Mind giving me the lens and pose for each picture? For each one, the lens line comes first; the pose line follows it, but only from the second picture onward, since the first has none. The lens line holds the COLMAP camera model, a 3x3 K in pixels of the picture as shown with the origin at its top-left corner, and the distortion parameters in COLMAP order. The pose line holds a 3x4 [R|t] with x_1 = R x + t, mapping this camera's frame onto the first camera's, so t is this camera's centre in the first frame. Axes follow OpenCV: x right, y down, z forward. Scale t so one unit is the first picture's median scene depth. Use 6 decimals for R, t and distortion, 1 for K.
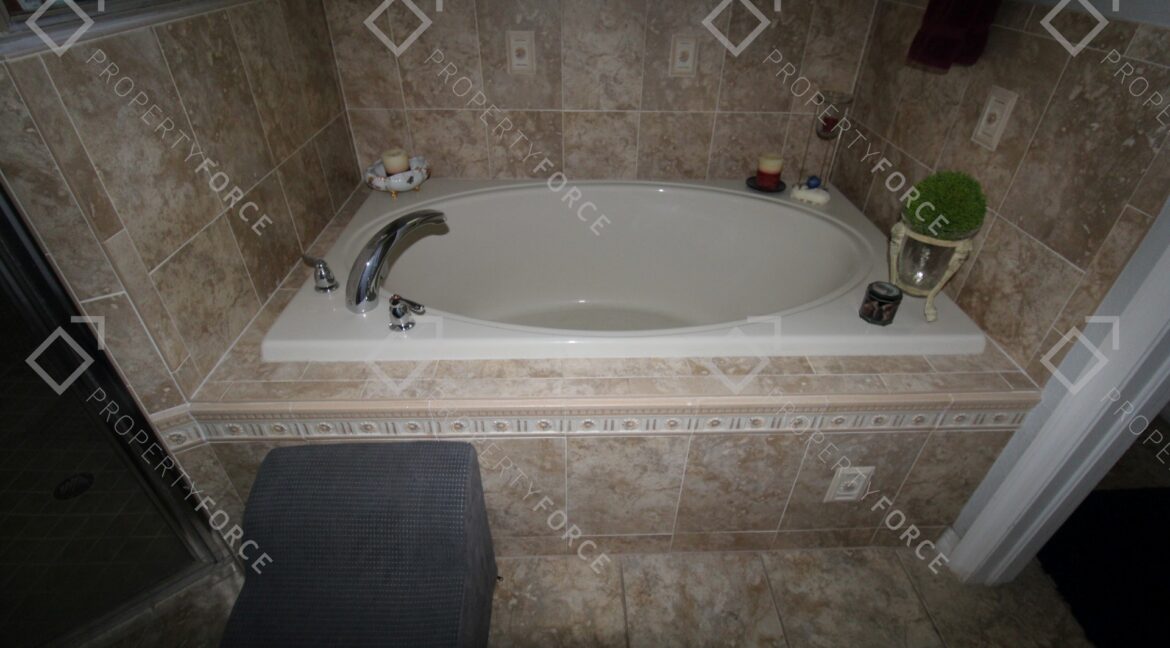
lens RADIAL K [[545.0, 0, 591.3], [0, 545.0, 325.2], [0, 0, 1]] dist [-0.015890, -0.001729]
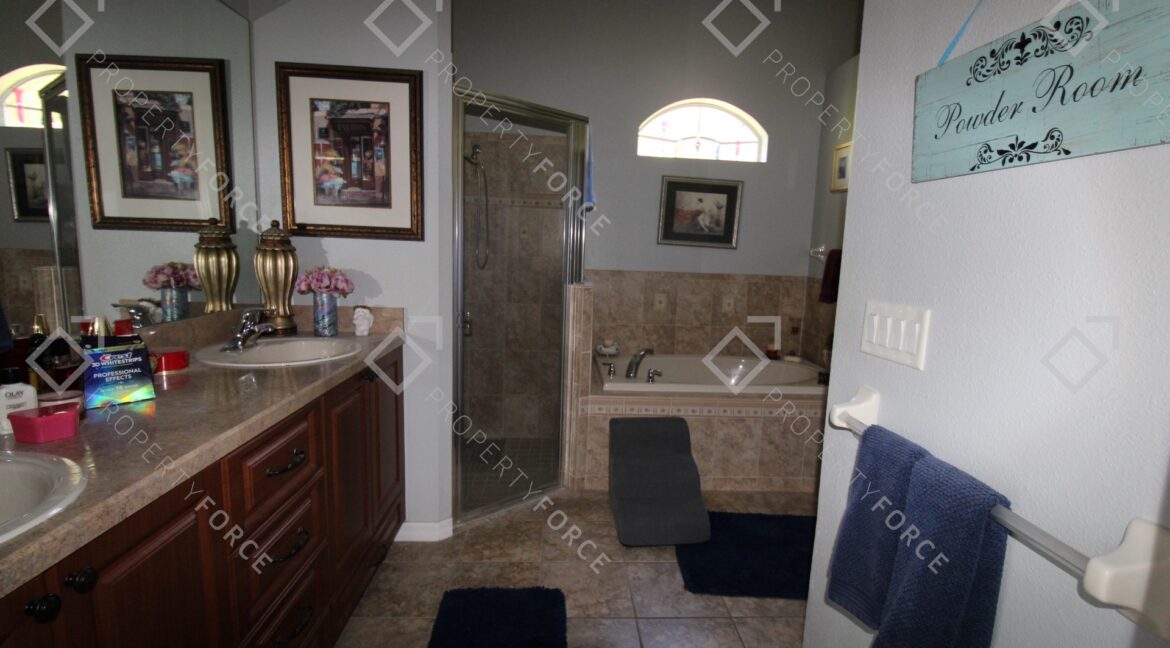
lens RADIAL K [[545.0, 0, 580.2], [0, 545.0, 325.4], [0, 0, 1]] dist [-0.015890, -0.001729]
pose [[0.999908, 0.013425, 0.001953, -0.470089], [-0.010974, 0.885051, -0.465365, 0.681011], [-0.007976, 0.465301, 0.885117, -1.026173]]
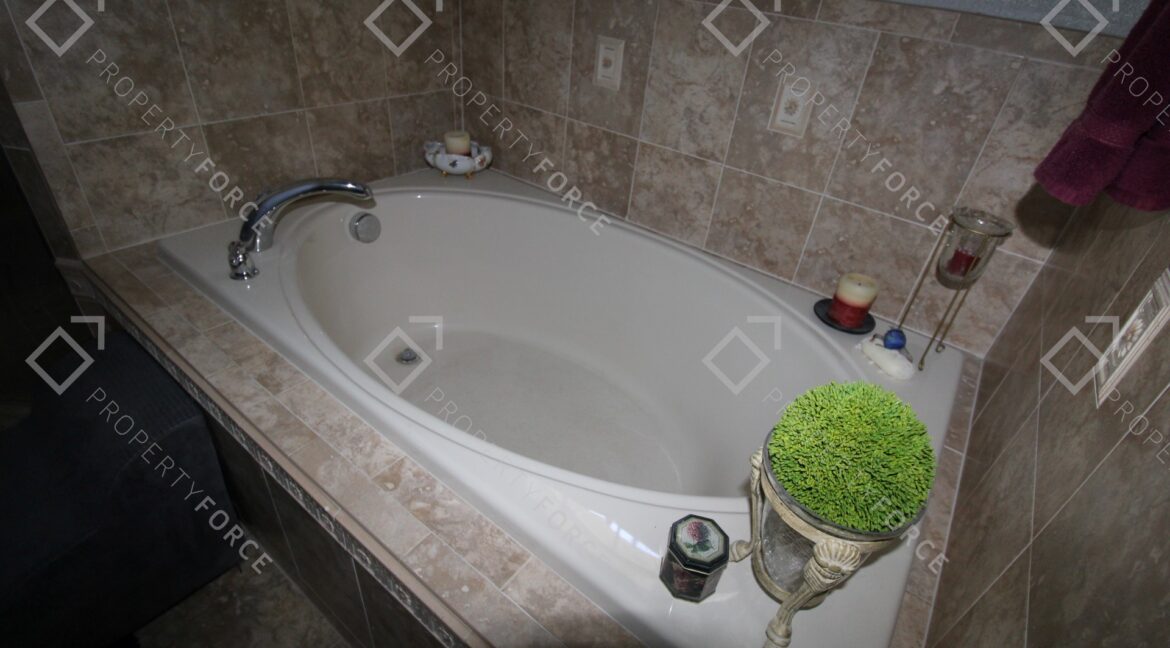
lens RADIAL K [[545.0, 0, 589.9], [0, 545.0, 324.2], [0, 0, 1]] dist [-0.015890, -0.001729]
pose [[0.776190, 0.402383, -0.485404, 0.421029], [-0.433778, 0.899516, 0.052031, -0.157223], [0.457565, 0.170172, 0.872740, 0.297794]]
